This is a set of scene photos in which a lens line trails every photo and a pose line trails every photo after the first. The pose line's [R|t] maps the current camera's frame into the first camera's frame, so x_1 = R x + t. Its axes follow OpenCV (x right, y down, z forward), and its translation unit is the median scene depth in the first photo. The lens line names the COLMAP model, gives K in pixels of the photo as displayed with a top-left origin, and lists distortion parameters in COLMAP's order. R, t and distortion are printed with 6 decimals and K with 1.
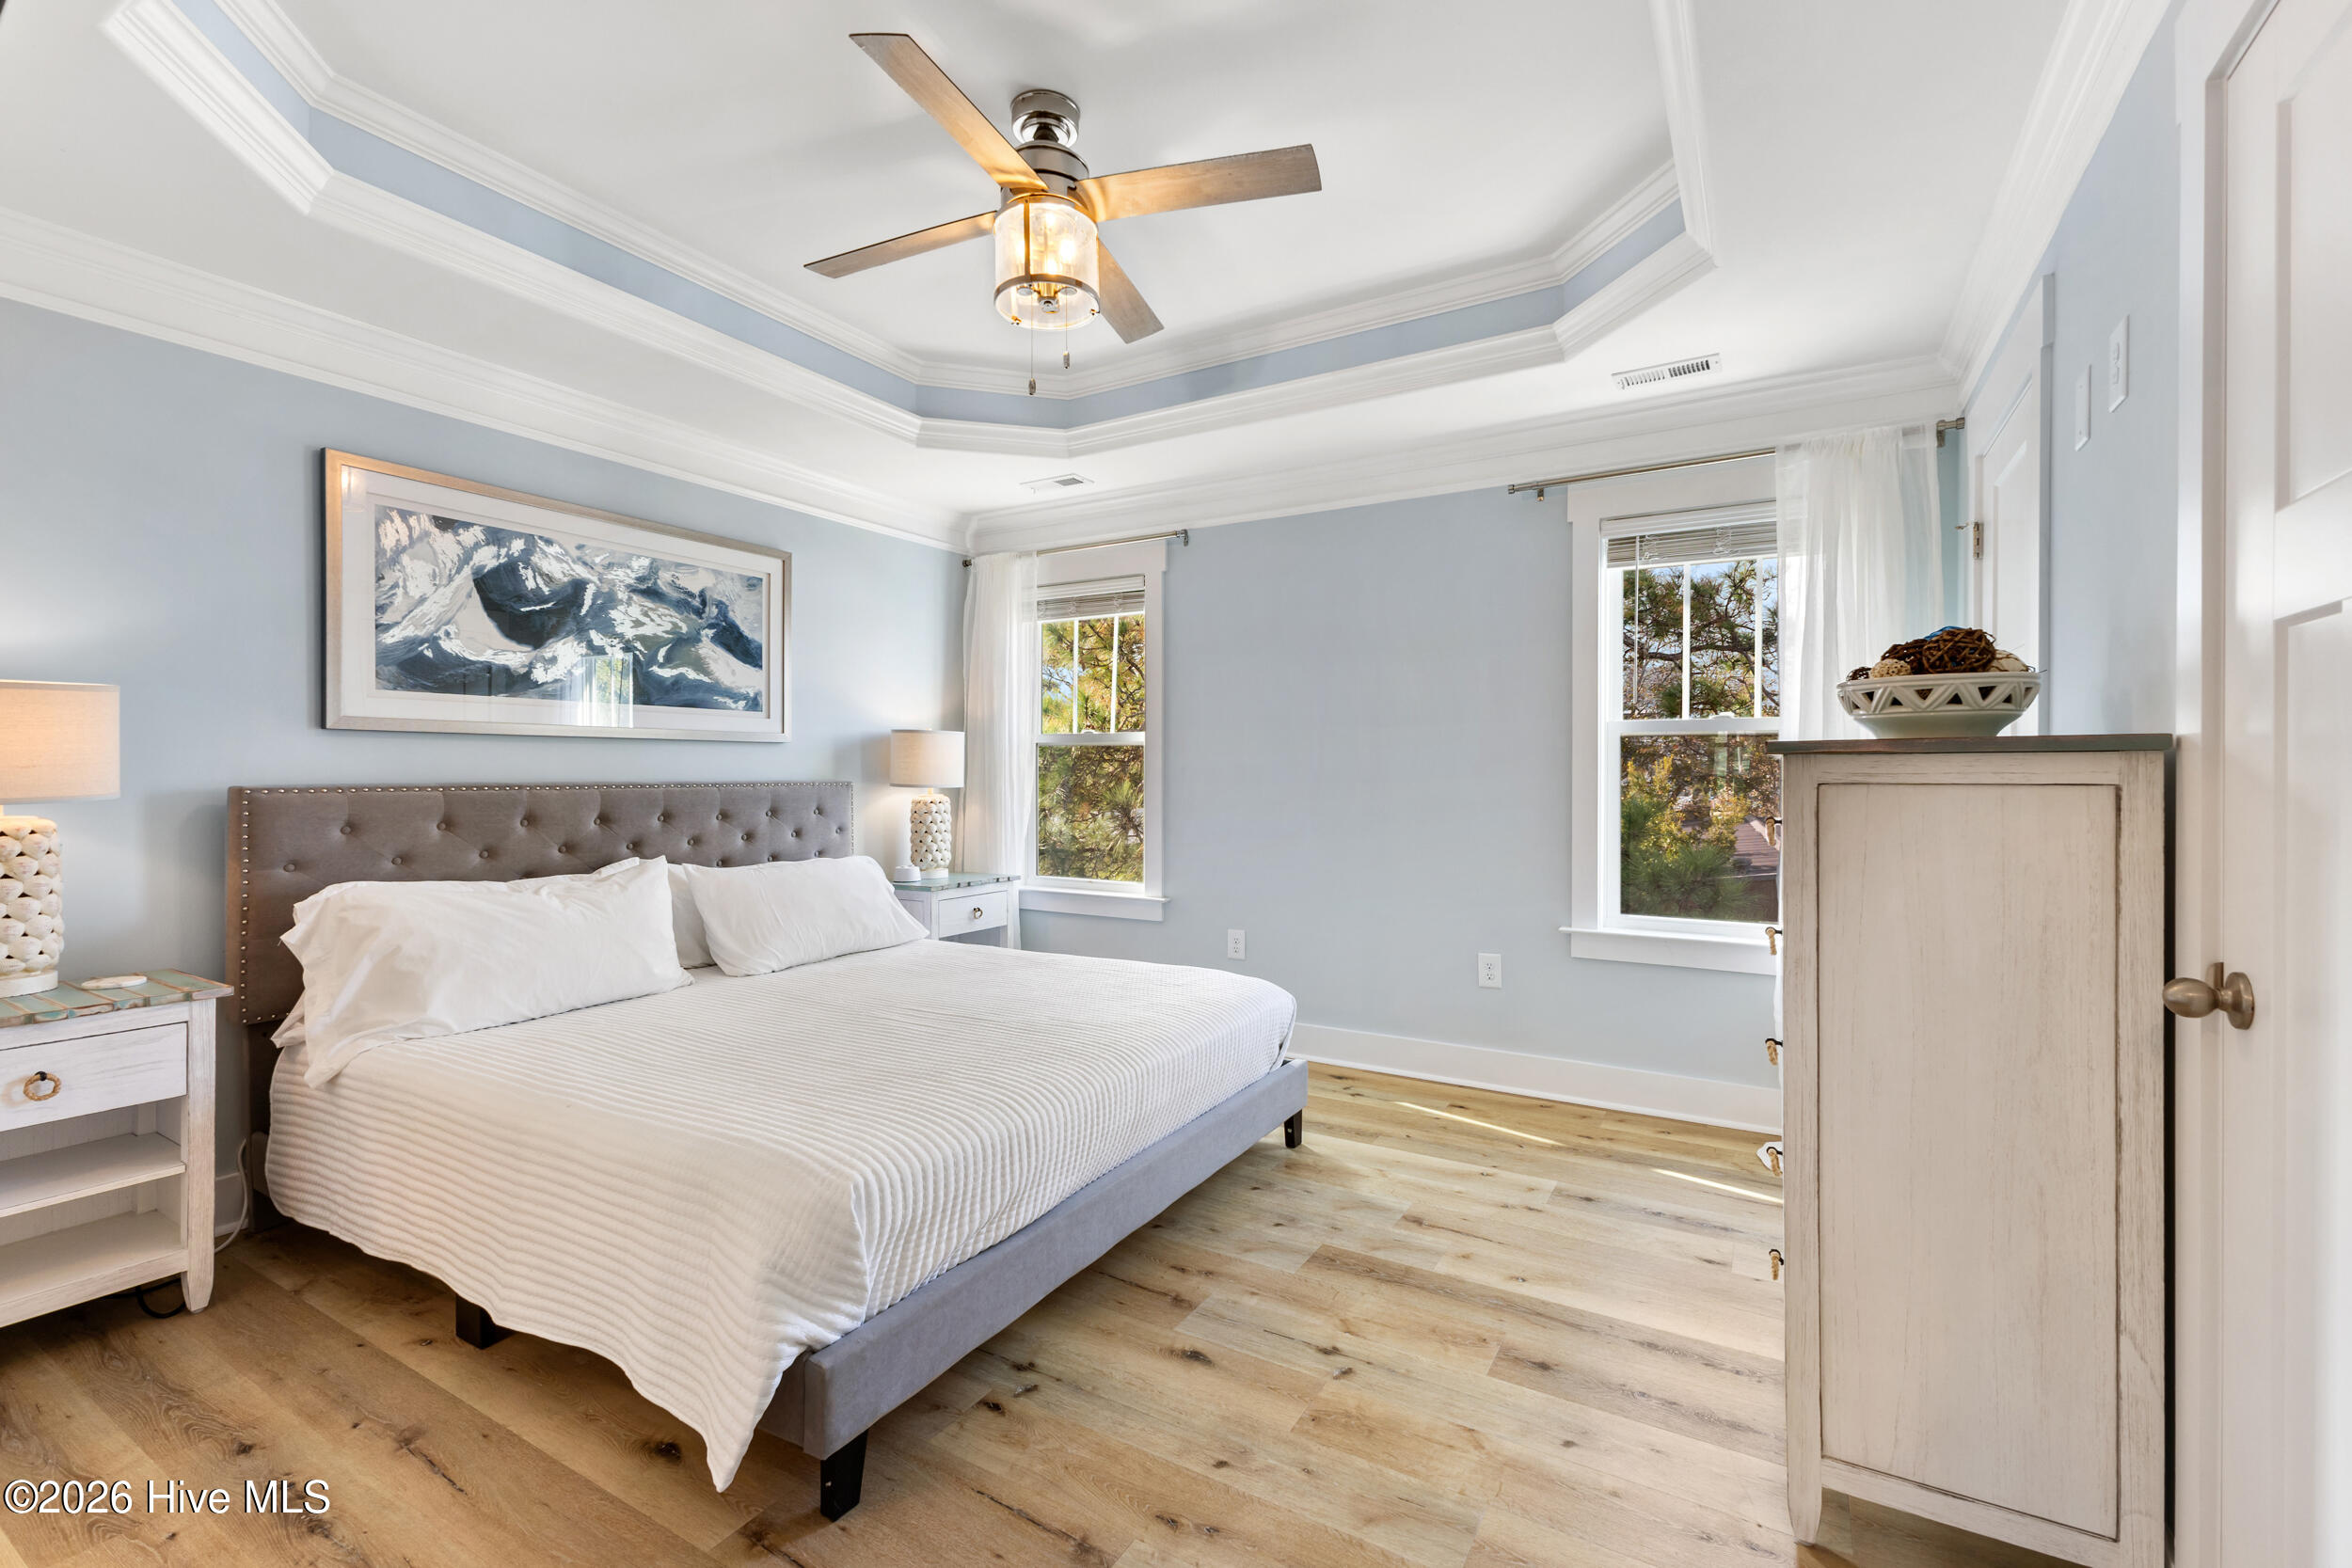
lens RADIAL K [[1017.7, 0, 1186.0], [0, 1017.7, 772.6], [0, 0, 1]] dist [0.034930, 0.000276]
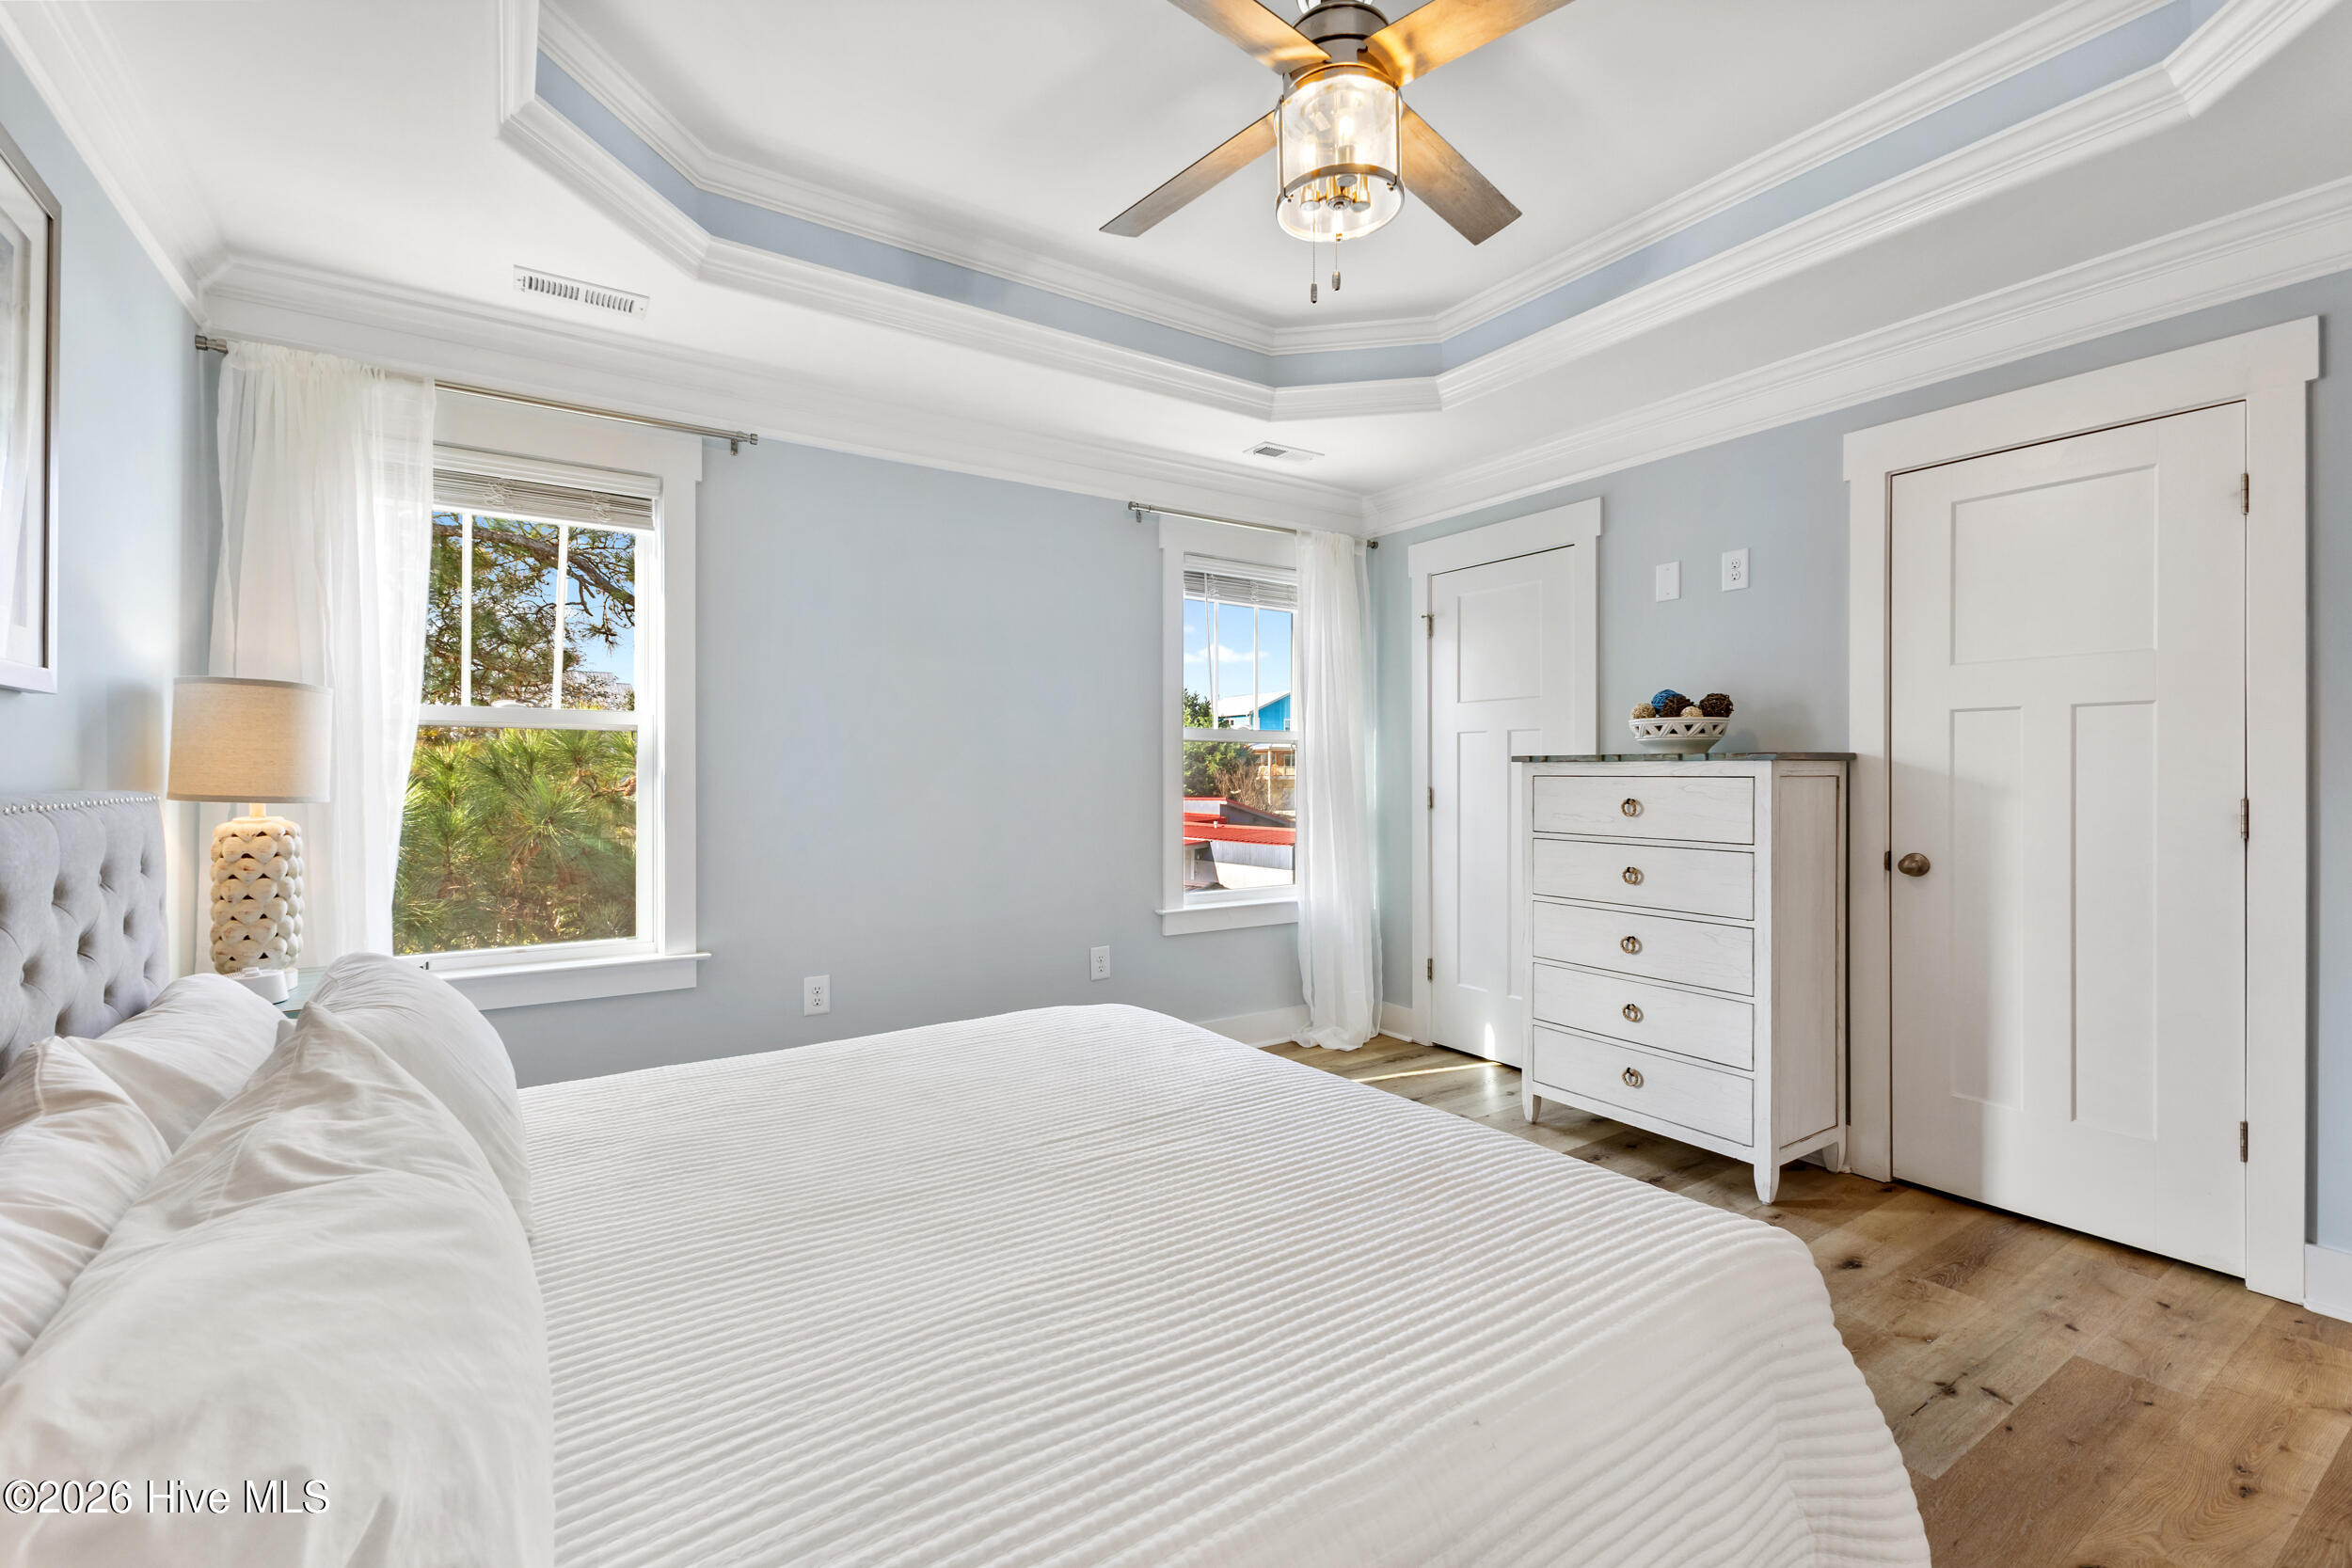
lens RADIAL K [[1017.7, 0, 1186.0], [0, 1017.7, 772.6], [0, 0, 1]] dist [0.034930, 0.000276]
pose [[0.435134, -0.002849, 0.900361, -0.637357], [-0.000389, 0.999994, 0.003352, -0.002511], [-0.900366, -0.001809, 0.435131, 0.504117]]
